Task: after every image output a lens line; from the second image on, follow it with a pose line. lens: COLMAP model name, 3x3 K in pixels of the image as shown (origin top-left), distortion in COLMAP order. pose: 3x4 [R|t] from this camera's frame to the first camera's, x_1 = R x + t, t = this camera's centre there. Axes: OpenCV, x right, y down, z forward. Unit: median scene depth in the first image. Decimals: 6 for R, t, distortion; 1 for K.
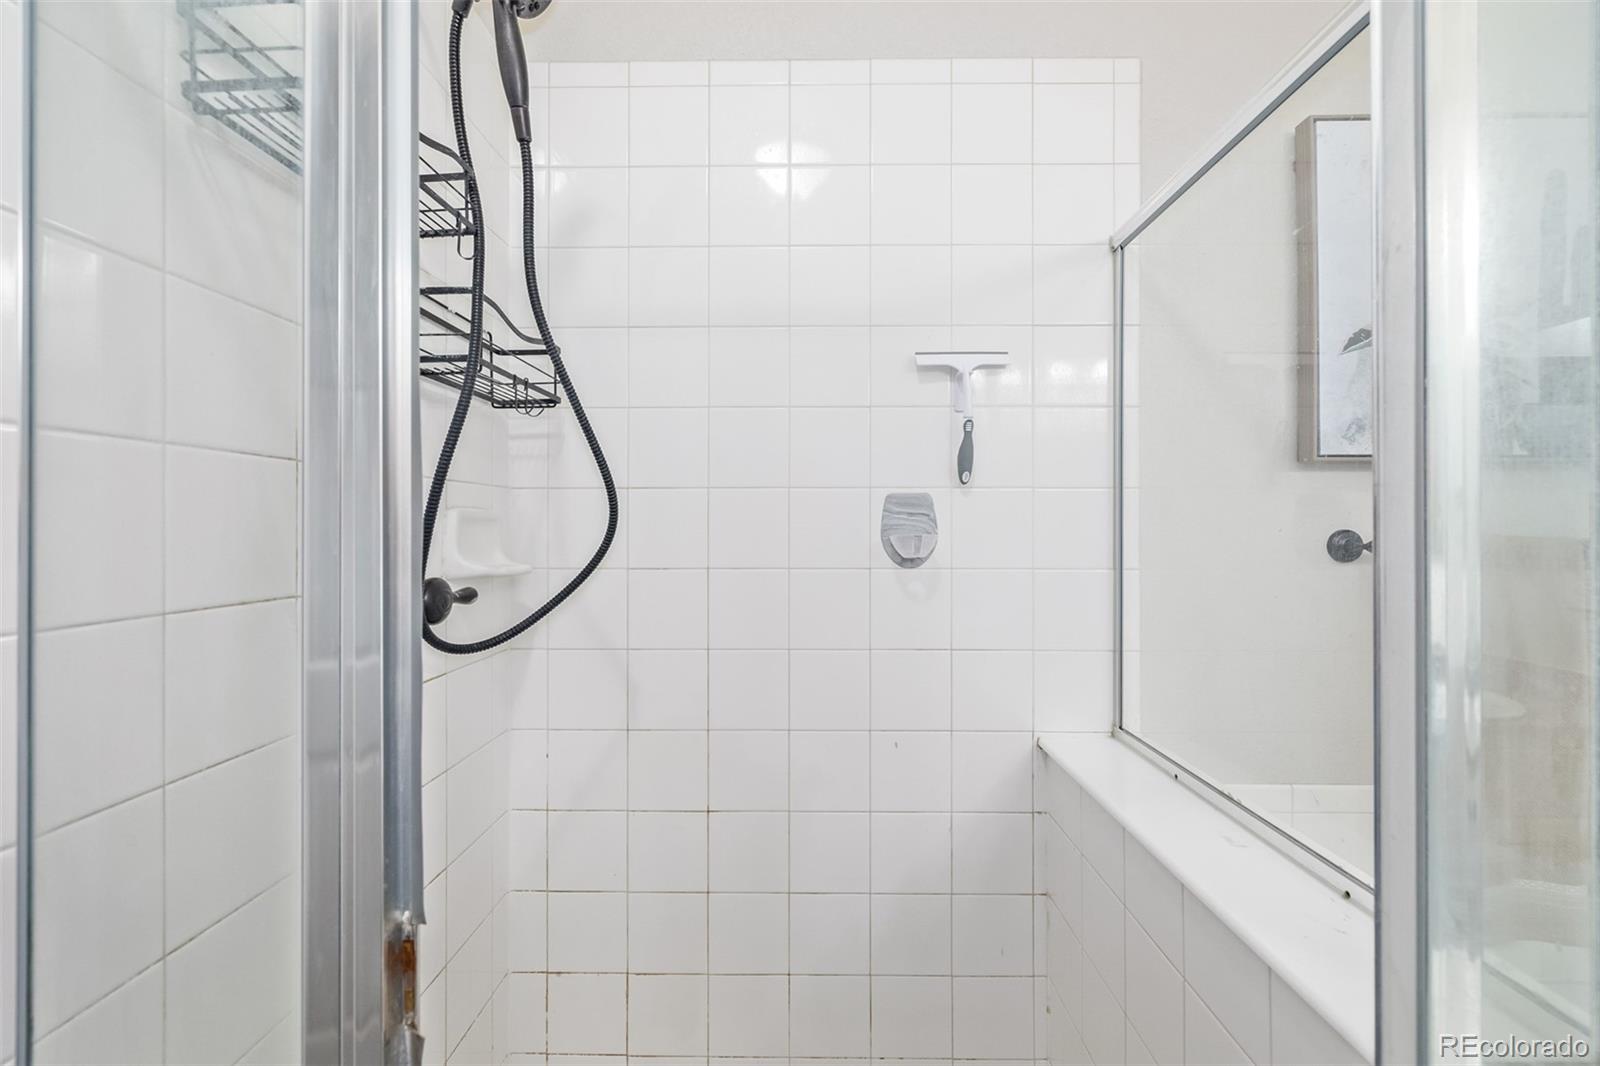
lens RADIAL K [[678.0, 0, 805.5], [0, 678.0, 534.7], [0, 0, 1]] dist [0.001130, -0.000250]
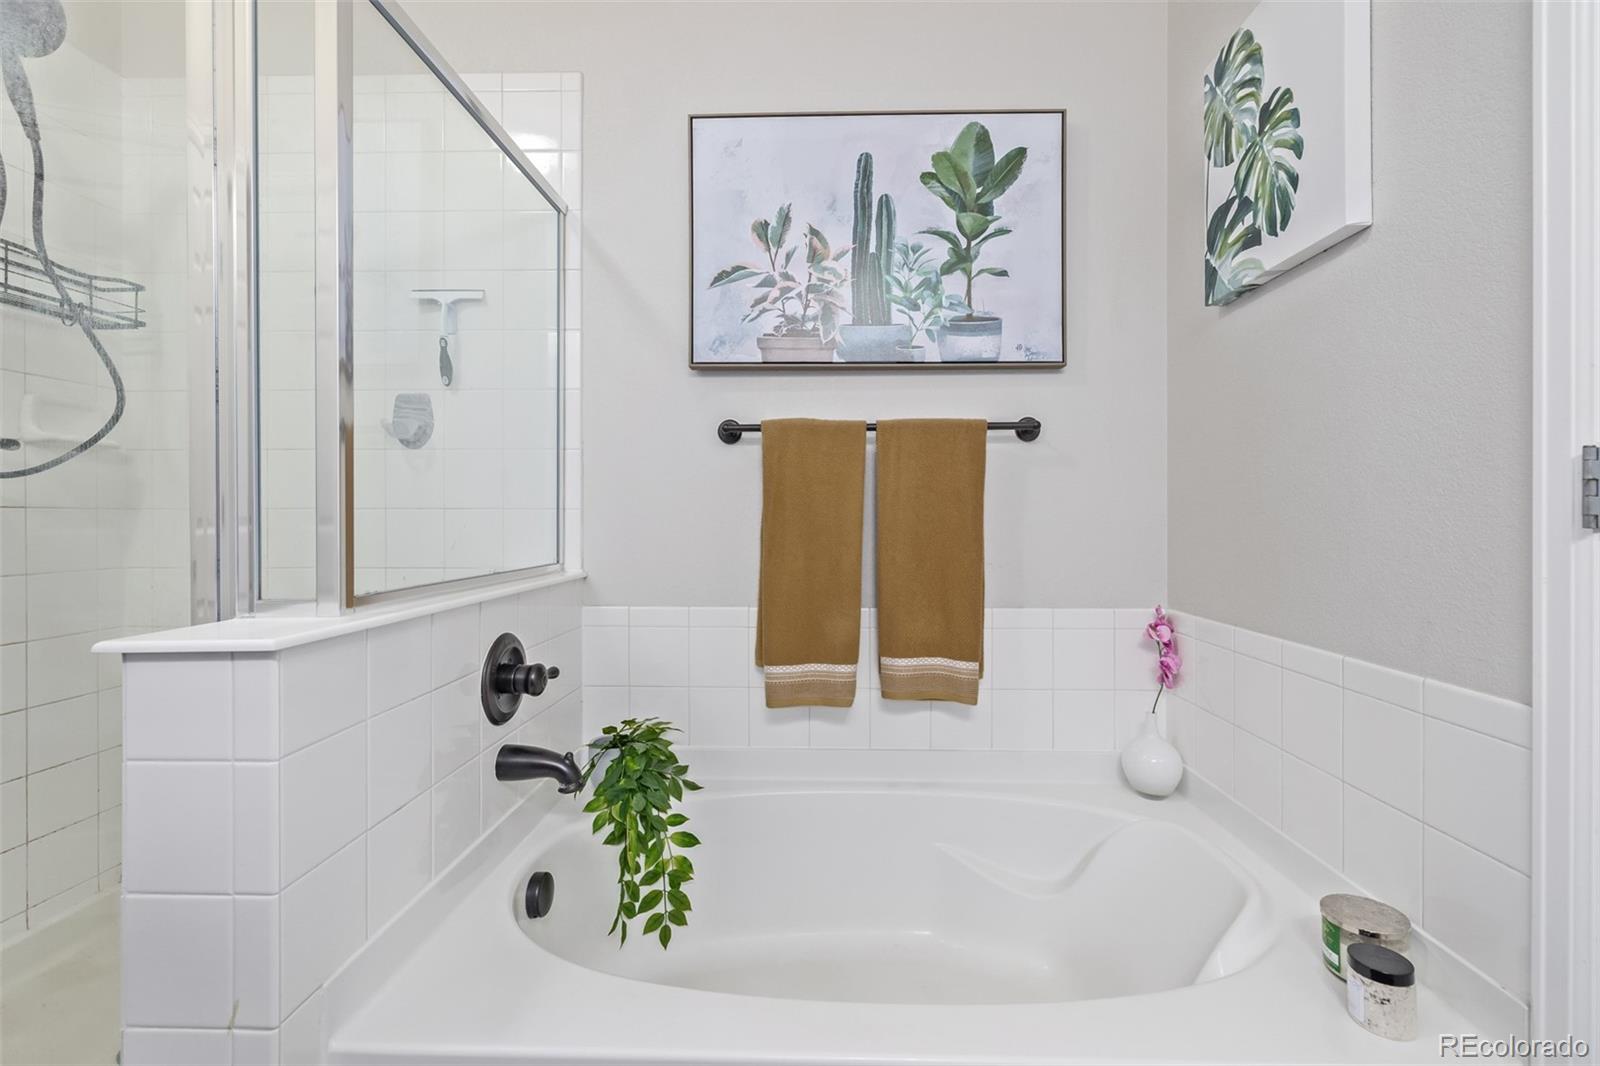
lens RADIAL K [[678.0, 0, 797.4], [0, 678.0, 523.6], [0, 0, 1]] dist [0.001130, -0.000250]
pose [[0.999951, -0.000326, -0.009897, 0.949093], [0.000409, 0.999965, 0.008375, 0.191164], [0.009894, -0.008379, 0.999916, -0.363363]]
